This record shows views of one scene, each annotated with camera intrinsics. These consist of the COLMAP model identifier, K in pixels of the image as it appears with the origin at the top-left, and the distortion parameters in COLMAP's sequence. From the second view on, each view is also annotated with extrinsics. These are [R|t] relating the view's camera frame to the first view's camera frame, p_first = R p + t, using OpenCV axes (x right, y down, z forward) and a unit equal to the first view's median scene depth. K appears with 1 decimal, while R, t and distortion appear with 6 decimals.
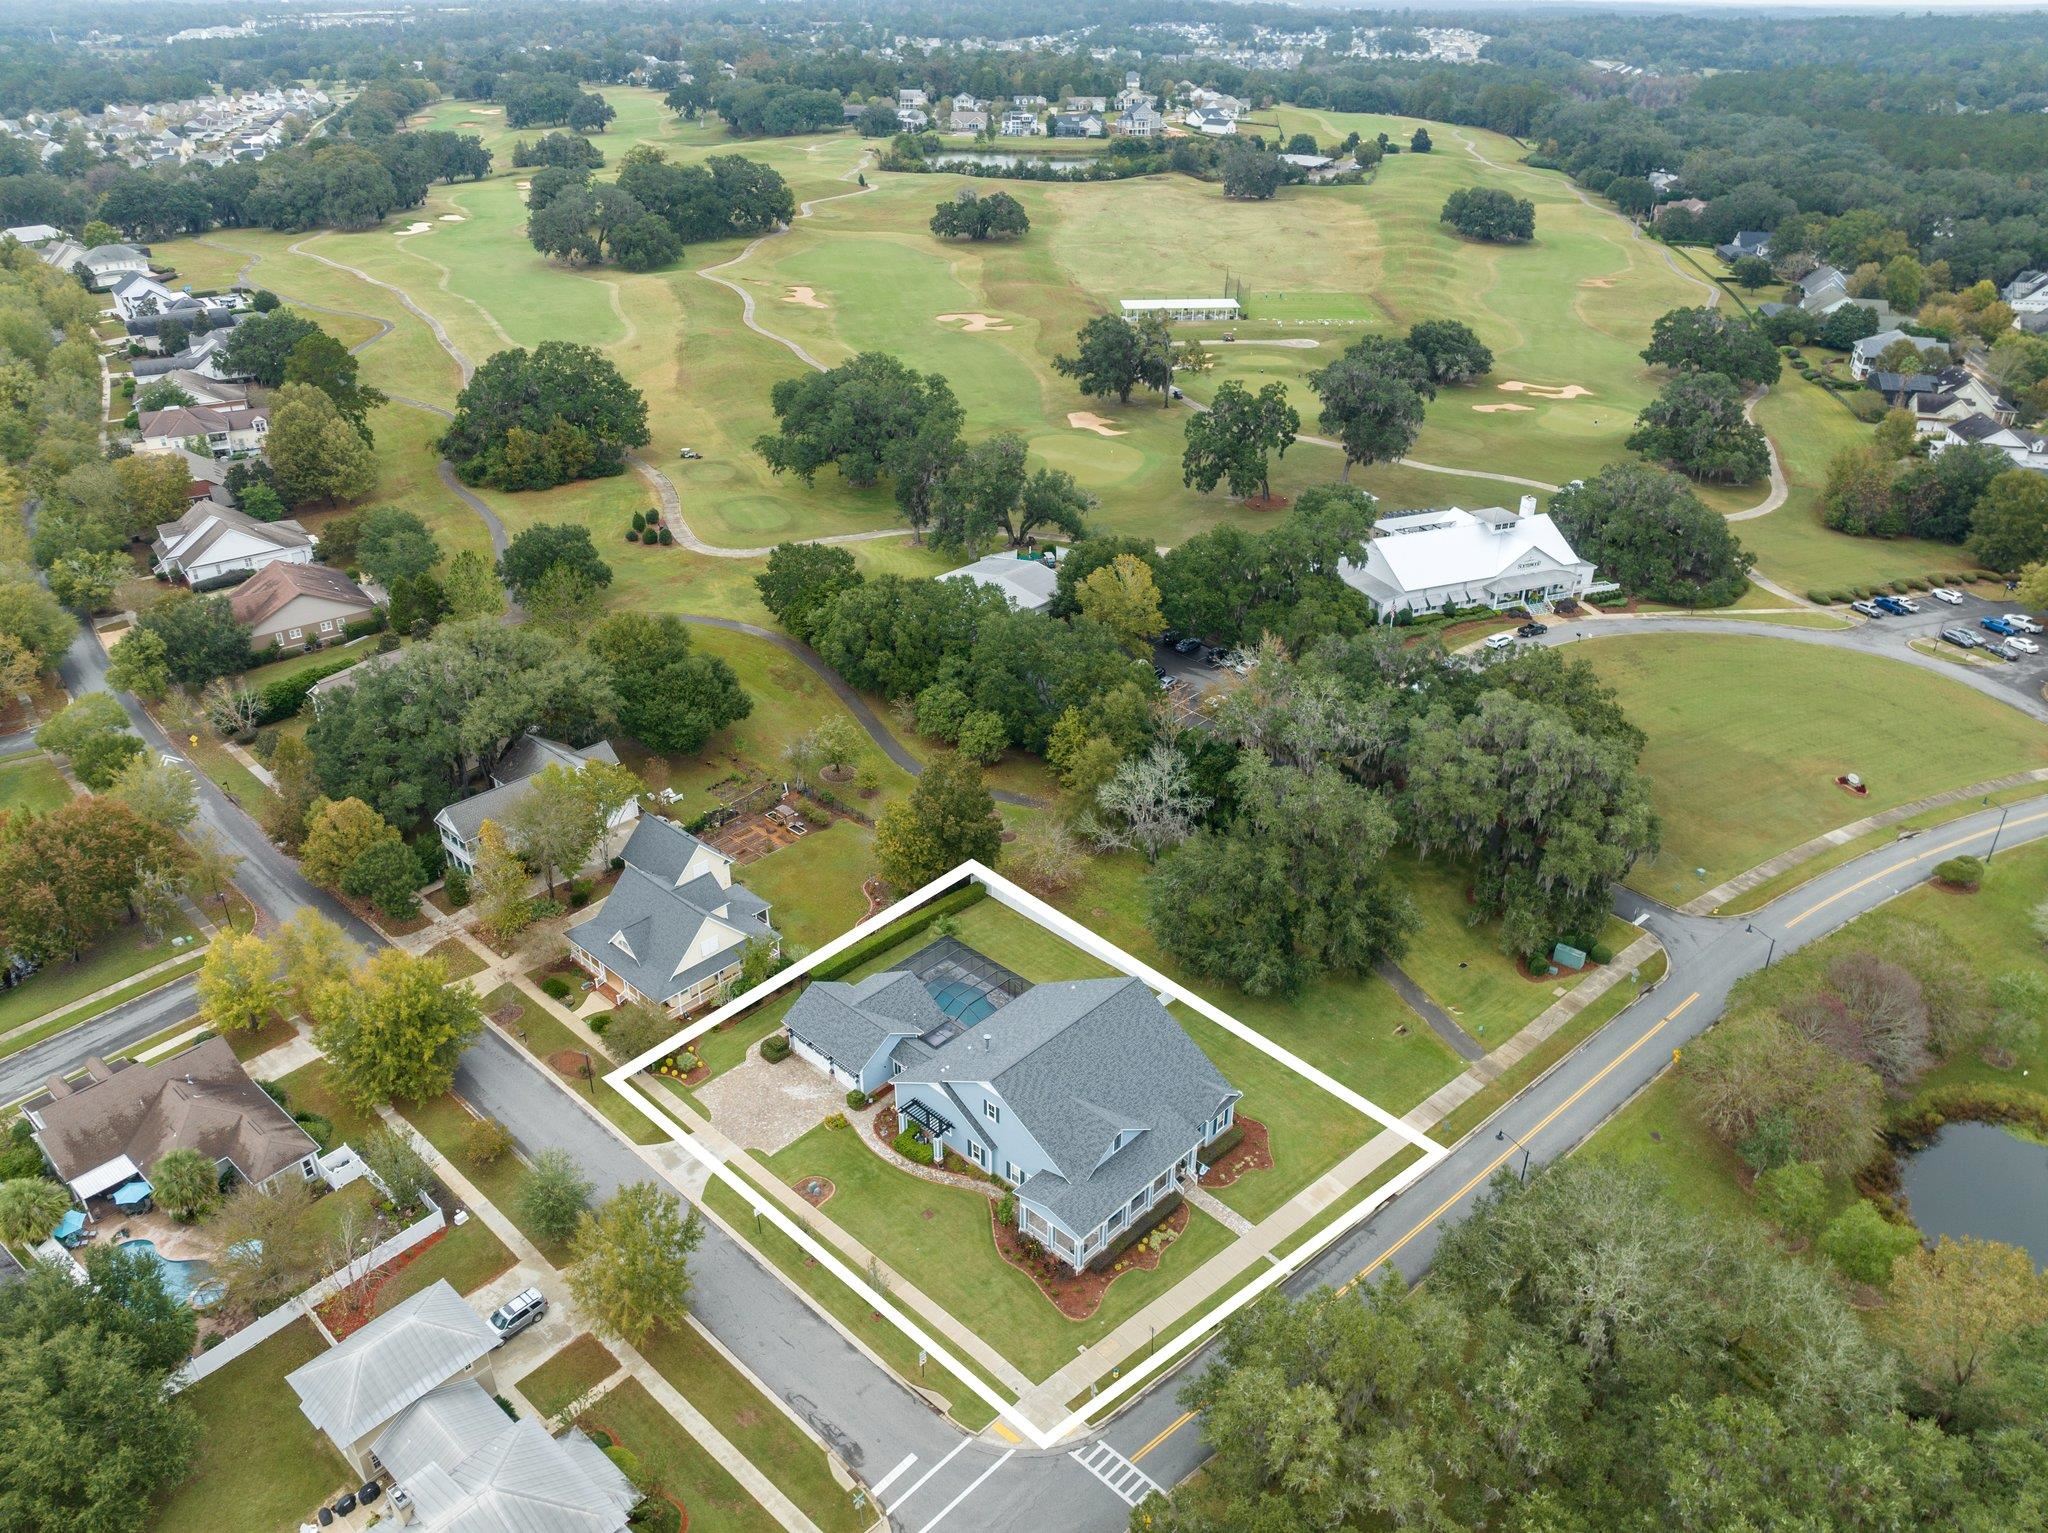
lens RADIAL K [[1447.0, 0, 1024.0], [0, 1447.0, 766.5], [0, 0, 1]] dist [-0.023544, -0.003076]
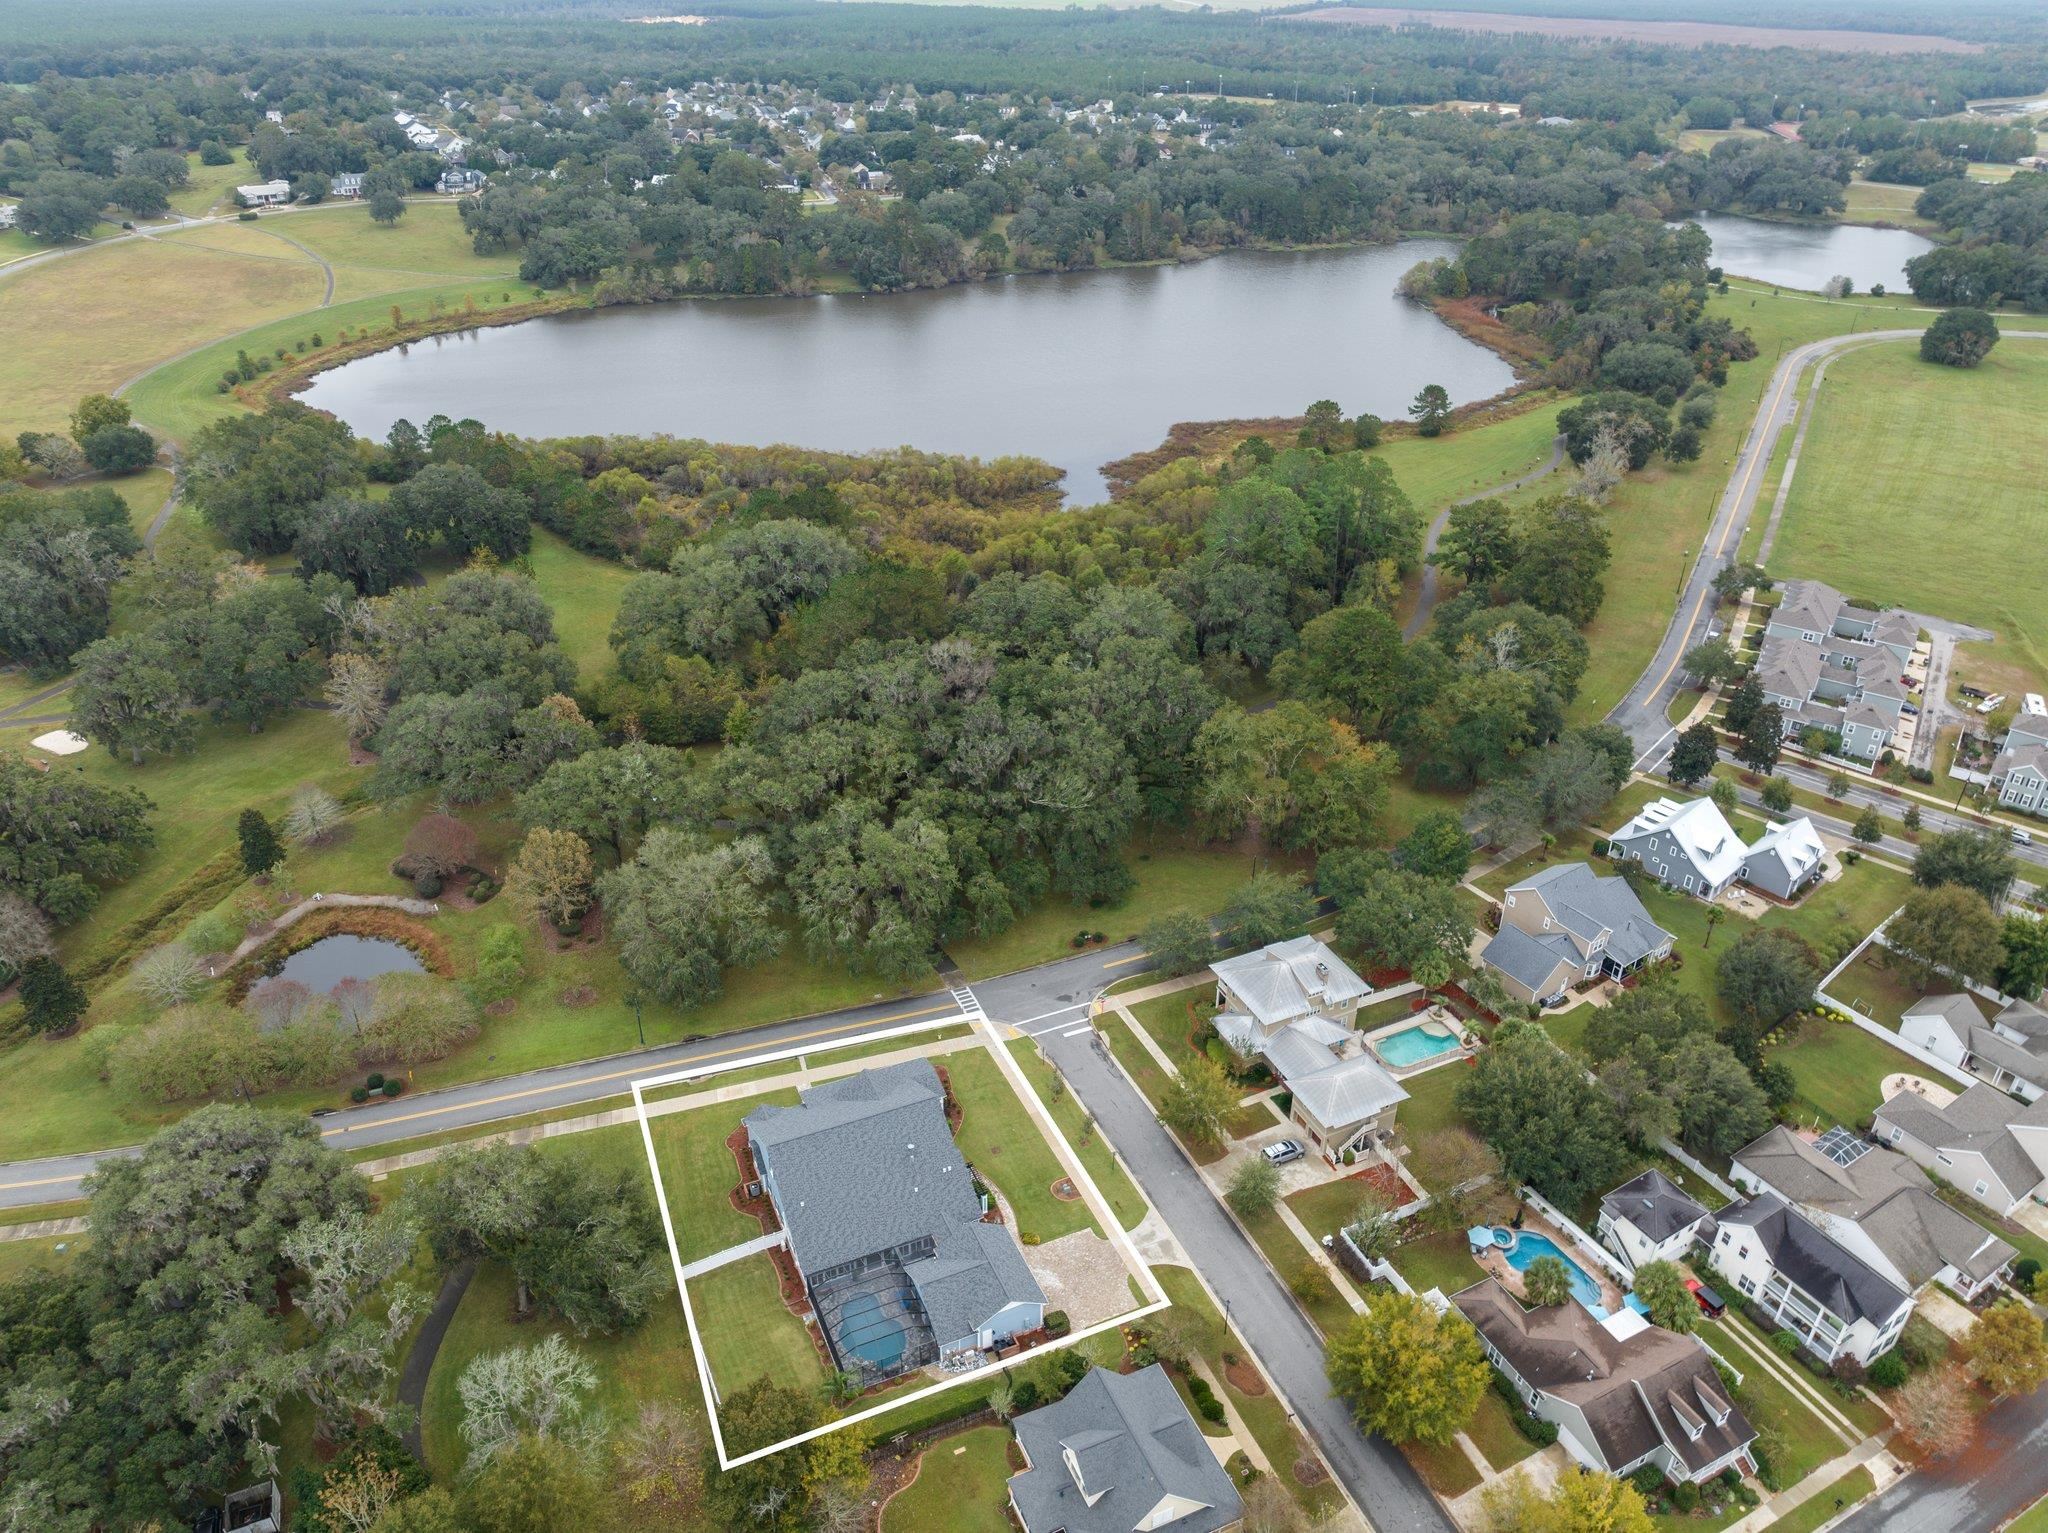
lens RADIAL K [[1447.0, 0, 1024.0], [0, 1447.0, 766.5], [0, 0, 1]] dist [-0.023544, -0.003076]
pose [[-0.920172, -0.197846, 0.337846, -0.556748], [0.191236, 0.525849, 0.828801, -1.177719], [-0.341631, 0.827248, -0.446037, 1.487112]]
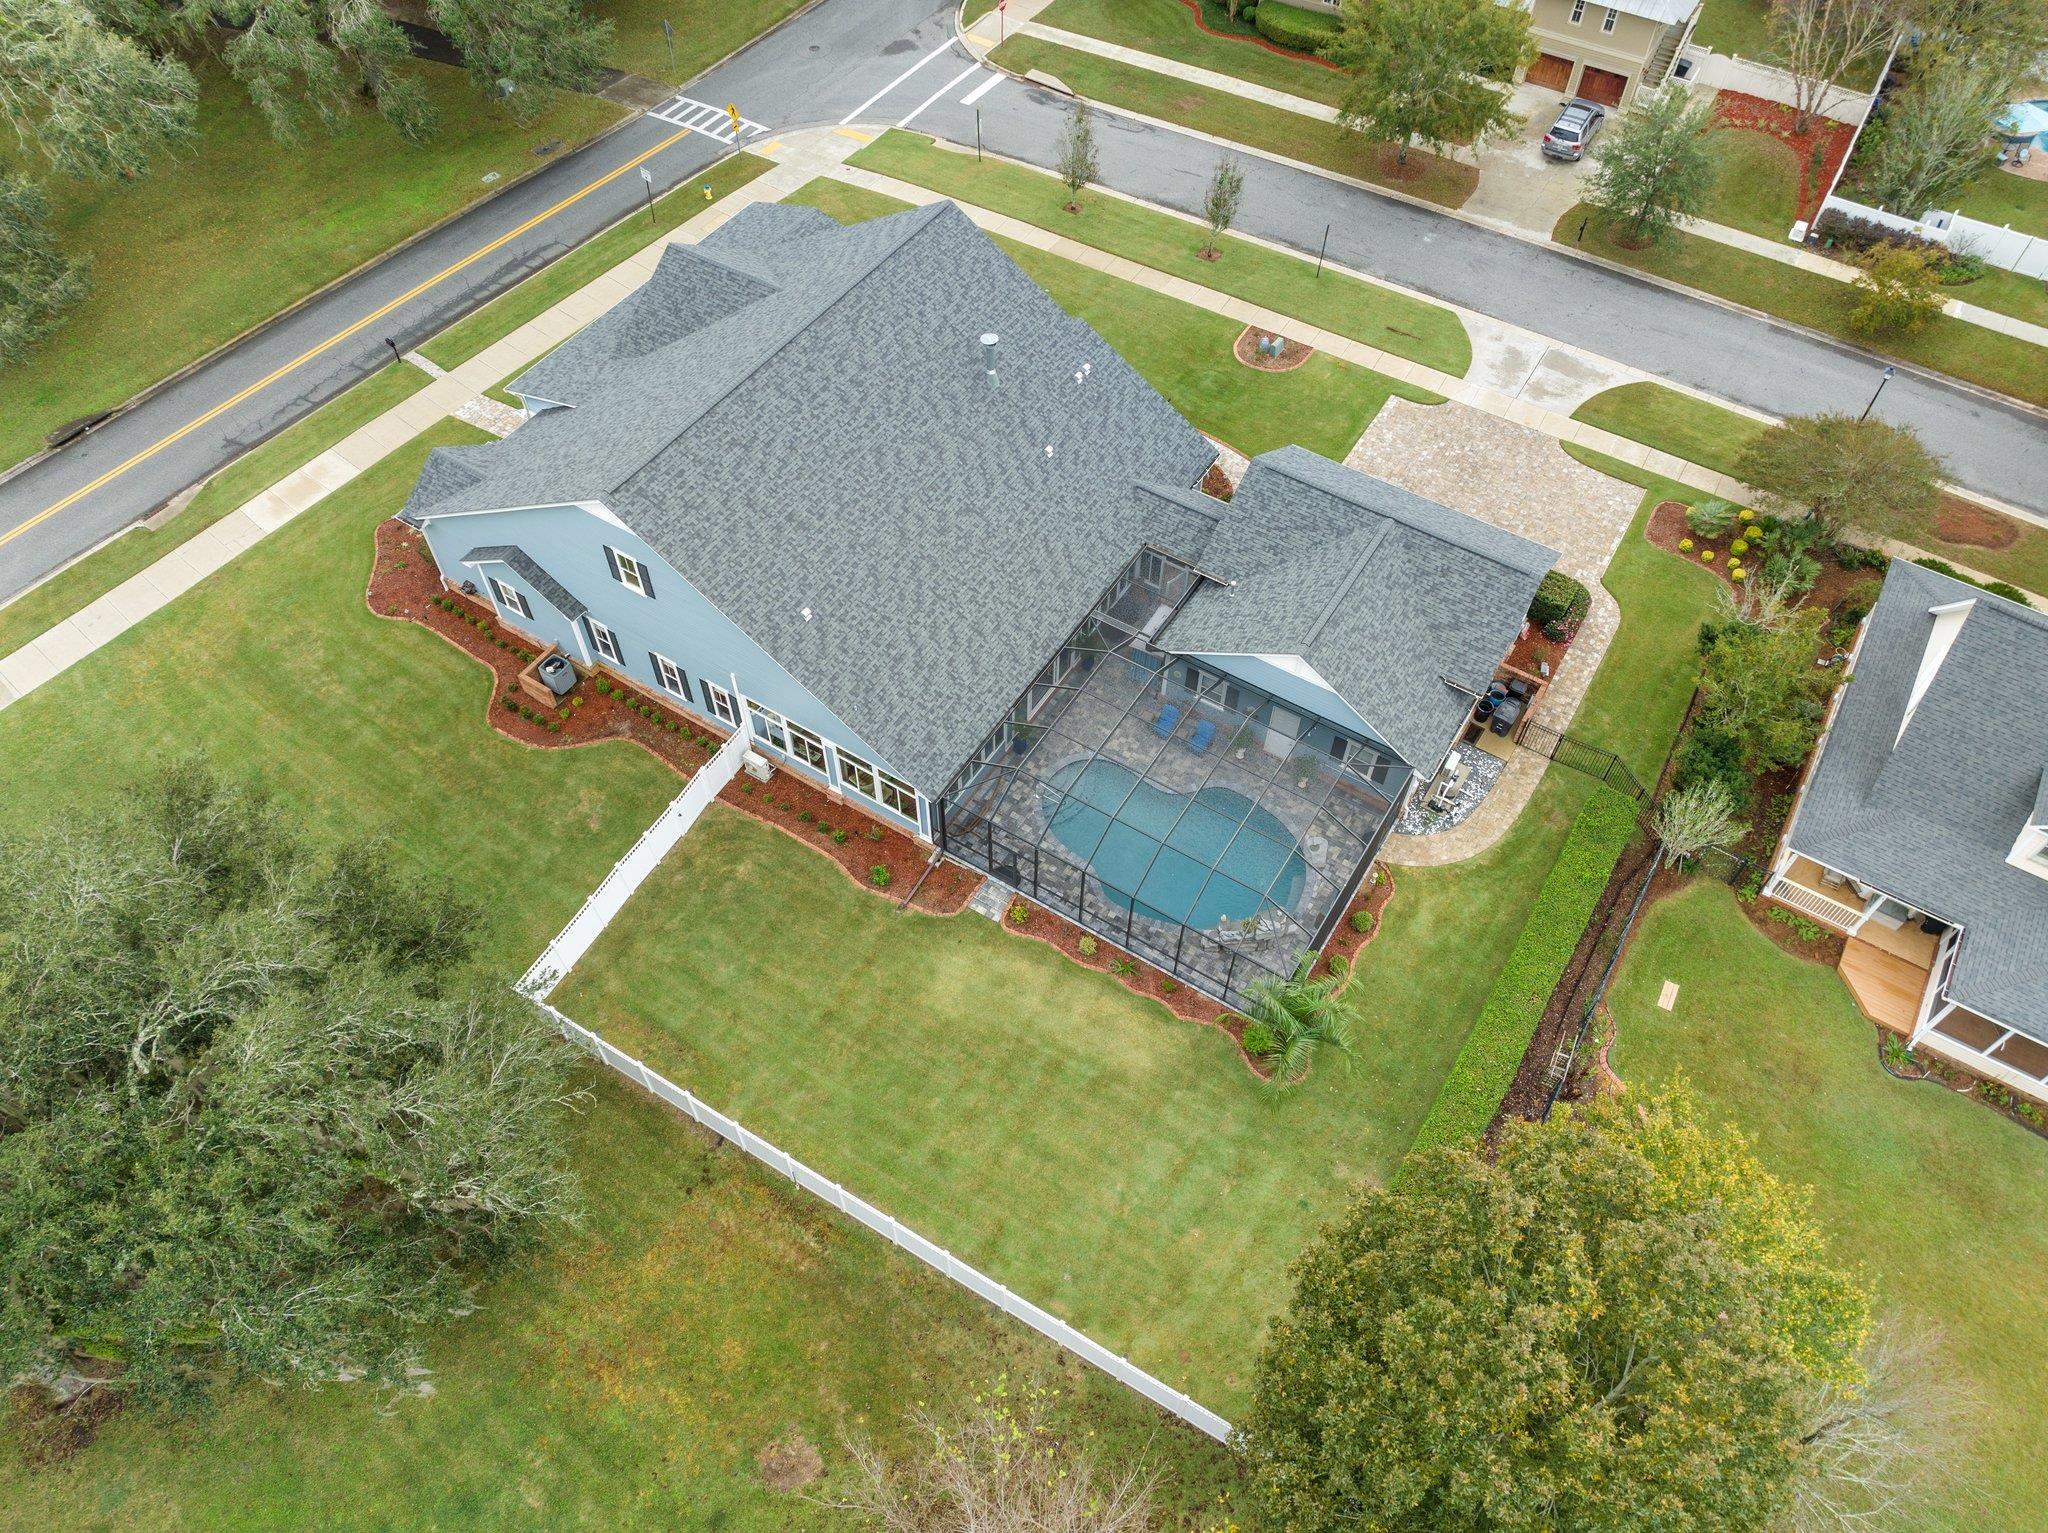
lens RADIAL K [[1447.0, 0, 1024.0], [0, 1447.0, 766.5], [0, 0, 1]] dist [-0.023544, -0.003076]
pose [[-0.983085, 0.147857, -0.108085, 0.030086], [-0.089399, 0.127671, 0.987779, -0.246988], [0.159849, 0.980734, -0.112293, 1.389742]]
